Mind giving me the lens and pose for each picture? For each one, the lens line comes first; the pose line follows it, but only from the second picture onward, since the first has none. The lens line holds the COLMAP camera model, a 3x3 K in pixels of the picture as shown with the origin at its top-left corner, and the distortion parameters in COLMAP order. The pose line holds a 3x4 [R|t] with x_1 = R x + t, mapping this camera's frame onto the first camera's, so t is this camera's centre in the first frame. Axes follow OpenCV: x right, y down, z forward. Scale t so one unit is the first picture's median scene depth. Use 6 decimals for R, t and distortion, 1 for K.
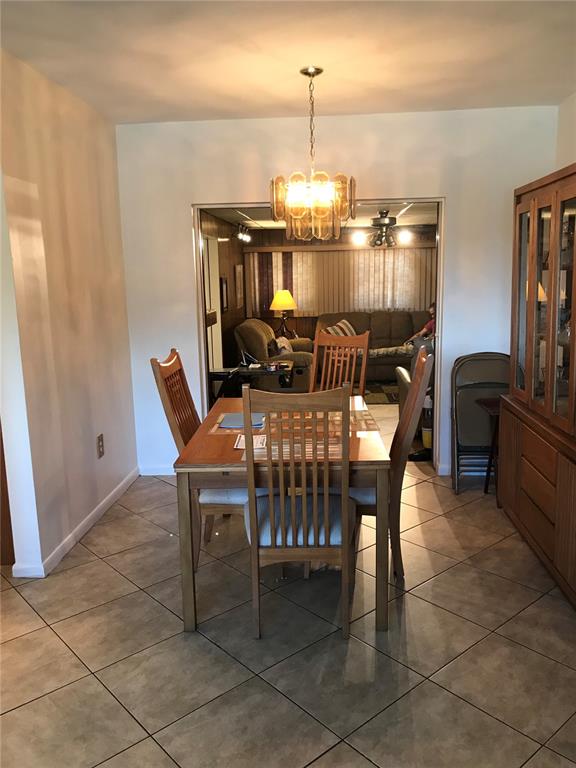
lens RADIAL K [[636.8, 0, 288.0], [0, 636.8, 384.0], [0, 0, 1]] dist [-0.003174, -0.001308]
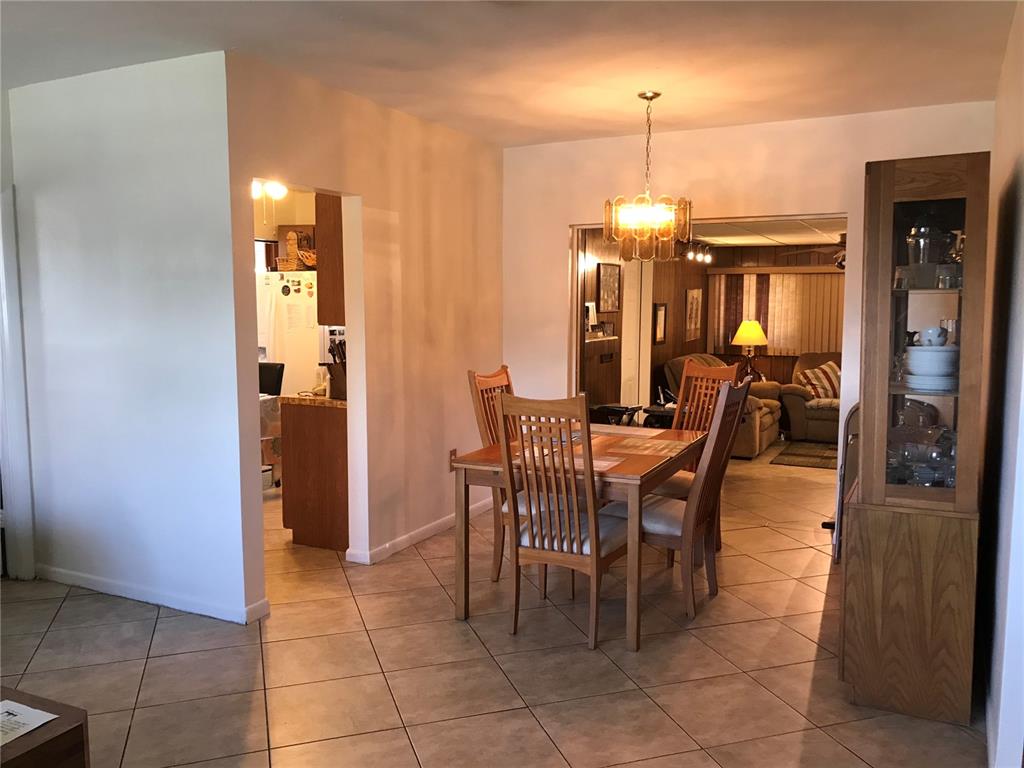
lens RADIAL K [[863.0, 0, 512.0], [0, 863.0, 384.0], [0, 0, 1]] dist [0.010929, -0.002586]
pose [[0.914483, 0.059399, -0.400241, 0.316816], [-0.089893, 0.994271, -0.057832, 0.044296], [0.394513, 0.088865, 0.914583, -0.220956]]
